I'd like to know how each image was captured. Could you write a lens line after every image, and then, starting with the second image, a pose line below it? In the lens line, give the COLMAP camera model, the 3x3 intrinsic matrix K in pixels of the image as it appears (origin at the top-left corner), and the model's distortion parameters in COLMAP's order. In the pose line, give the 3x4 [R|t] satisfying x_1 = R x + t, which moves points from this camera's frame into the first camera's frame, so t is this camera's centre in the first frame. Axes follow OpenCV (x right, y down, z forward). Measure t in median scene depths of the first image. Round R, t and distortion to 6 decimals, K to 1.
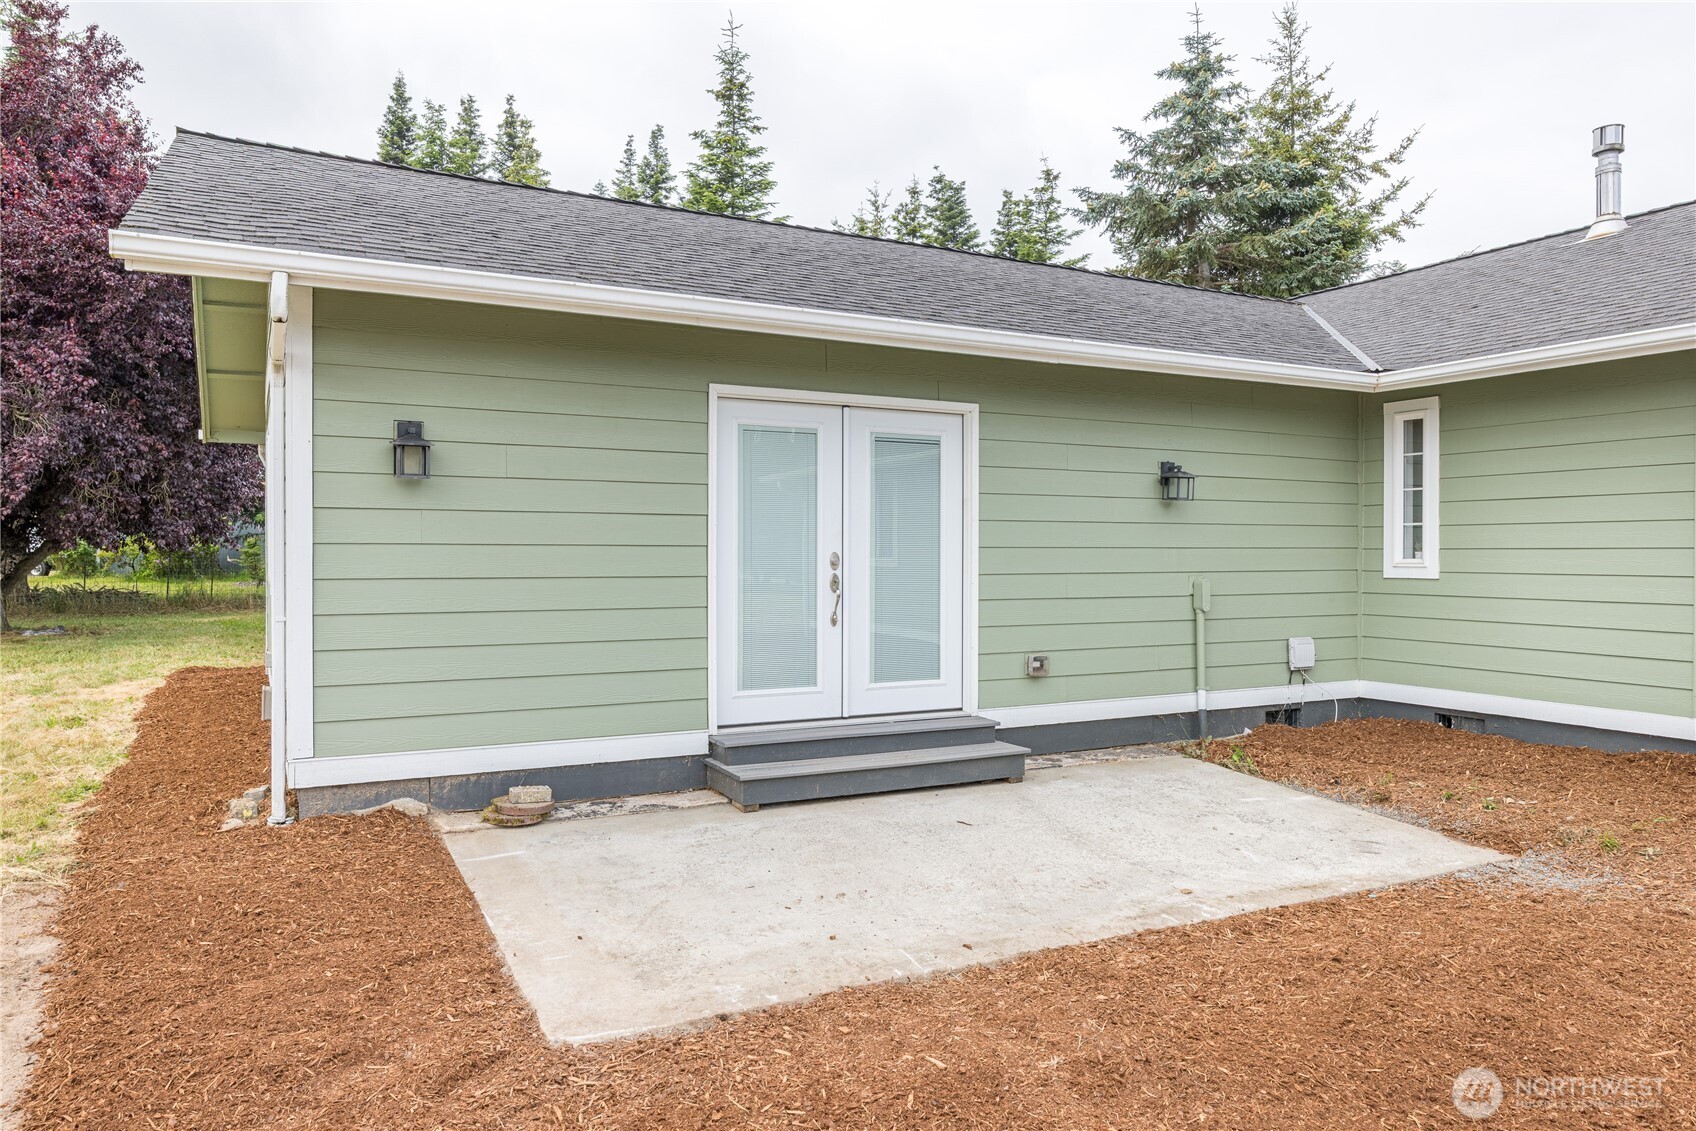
lens RADIAL K [[1191.3, 0, 848.0], [0, 1191.3, 565.5], [0, 0, 1]] dist [0.001492, 0.002657]
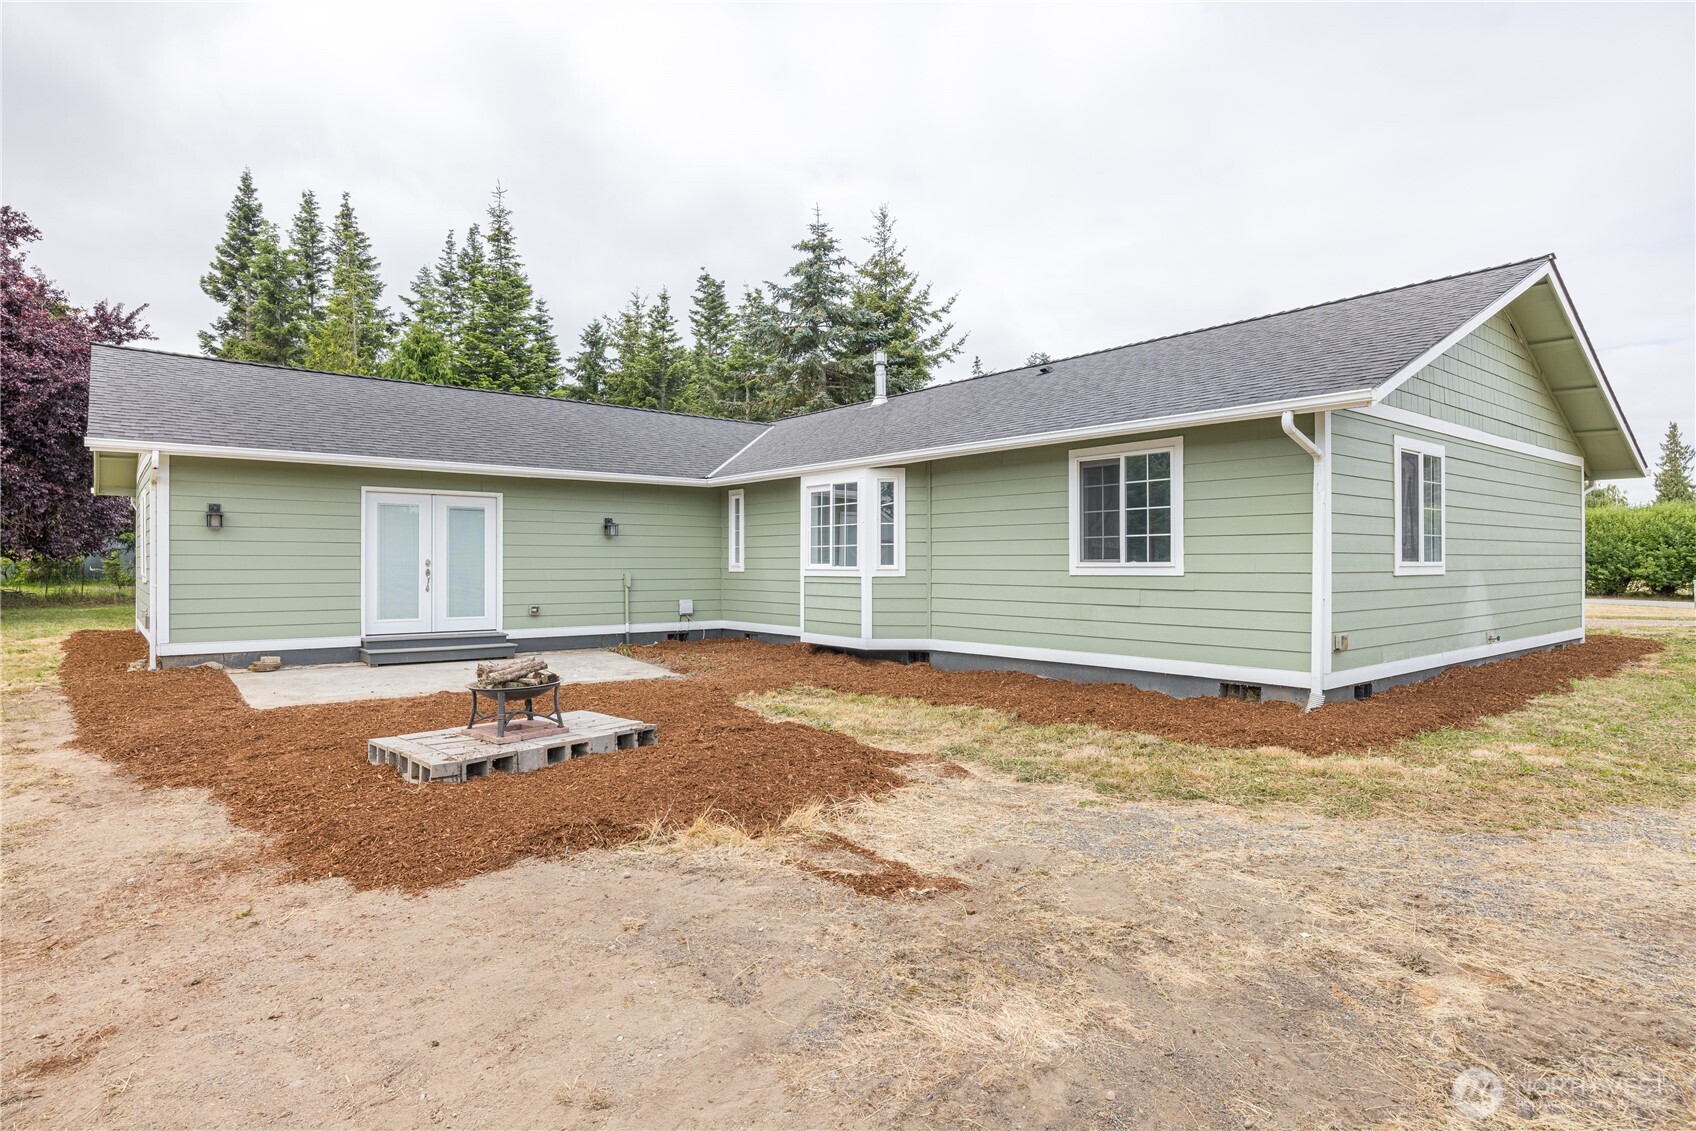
lens RADIAL K [[945.4, 0, 844.4], [0, 945.4, 564.5], [0, 0, 1]] dist [0.006591, -0.008778]
pose [[0.979802, -0.001189, 0.199966, 0.083280], [0.003283, 0.999943, -0.010143, 0.004068], [-0.199943, 0.010595, 0.979750, -0.188873]]
